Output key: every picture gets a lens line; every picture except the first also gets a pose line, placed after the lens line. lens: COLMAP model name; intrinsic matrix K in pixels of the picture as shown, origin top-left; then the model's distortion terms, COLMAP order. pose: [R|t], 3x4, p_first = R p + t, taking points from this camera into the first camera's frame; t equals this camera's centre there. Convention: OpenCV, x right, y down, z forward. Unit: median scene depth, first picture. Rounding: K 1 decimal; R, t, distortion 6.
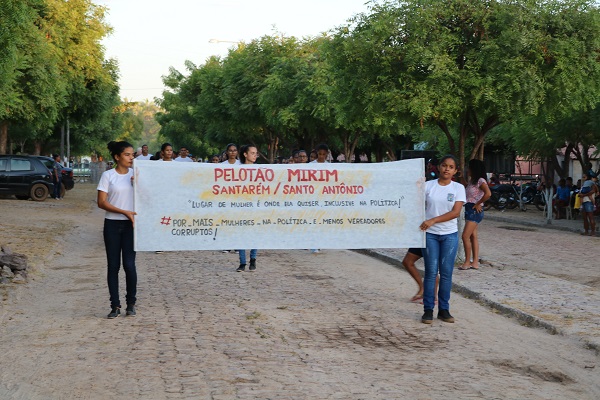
lens RADIAL K [[1389.5, 0, 300.0], [0, 1389.5, 200.0], [0, 0, 1]] dist [0.013428, 0.039275]
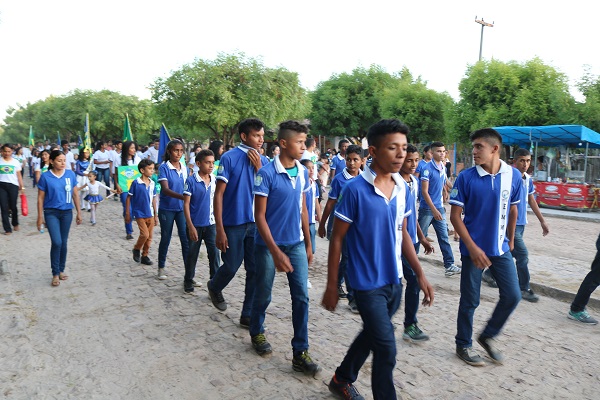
lens RADIAL K [[494.2, 0, 300.0], [0, 494.2, 200.0], [0, 0, 1]] dist [-0.147636, 0.124734]
pose [[0.890296, -0.052219, 0.452378, -0.069245], [0.013303, 0.995962, 0.088785, -0.007923], [-0.455187, -0.073027, 0.887396, 0.199559]]
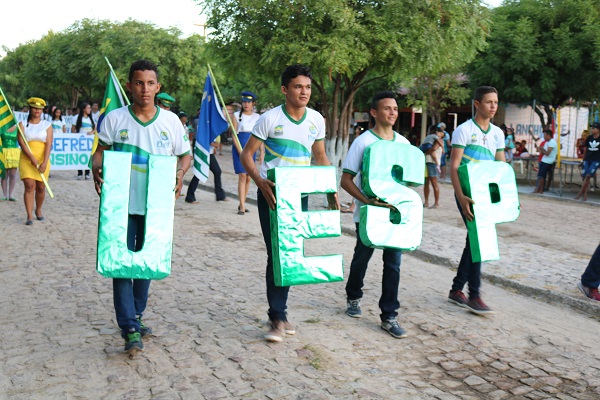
lens RADIAL K [[754.3, 0, 300.0], [0, 754.3, 200.0], [0, 0, 1]] dist [-0.059344, 0.022168]
pose [[0.952728, -0.022415, 0.302996, -0.057217], [-0.003873, 0.996298, 0.085882, -0.007135], [-0.303799, -0.082995, 0.949114, 0.275772]]
